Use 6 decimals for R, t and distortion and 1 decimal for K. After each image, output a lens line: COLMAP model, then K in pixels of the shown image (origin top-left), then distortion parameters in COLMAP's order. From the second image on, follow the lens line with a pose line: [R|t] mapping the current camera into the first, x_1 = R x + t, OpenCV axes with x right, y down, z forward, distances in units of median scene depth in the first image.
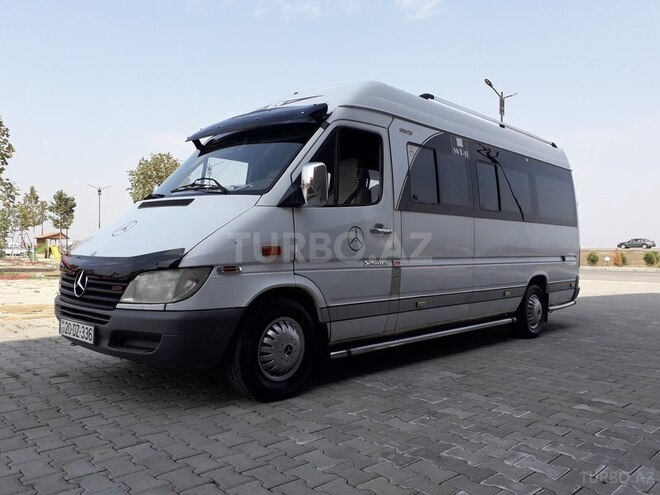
lens RADIAL K [[525.1, 0, 331.4], [0, 525.1, 257.0], [0, 0, 1]] dist [0.068405, -0.092504]
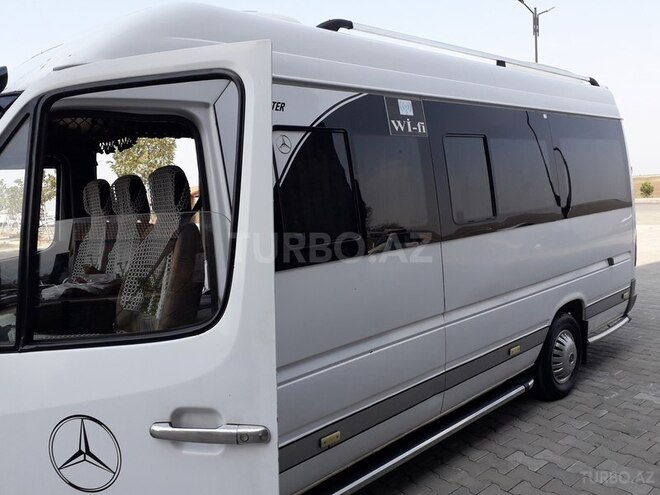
lens RADIAL K [[525.1, 0, 331.4], [0, 525.1, 257.0], [0, 0, 1]] dist [0.068405, -0.092504]
pose [[0.994950, -0.063052, -0.078098, 0.231270], [0.070938, 0.992180, 0.102701, -0.146643], [0.071011, -0.107723, 0.991642, 0.515765]]
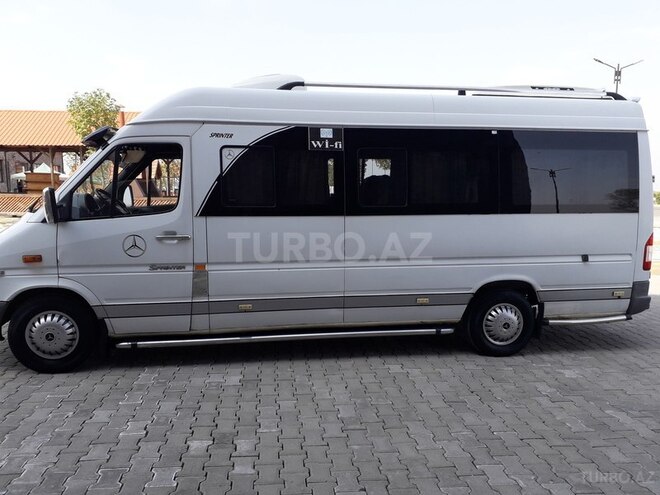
lens RADIAL K [[525.1, 0, 331.4], [0, 525.1, 257.0], [0, 0, 1]] dist [0.068405, -0.092504]
pose [[0.801571, 0.071221, -0.593642, 0.925967], [-0.006435, 0.993850, 0.110547, -0.122614], [0.597865, -0.084792, 0.797100, 0.311453]]
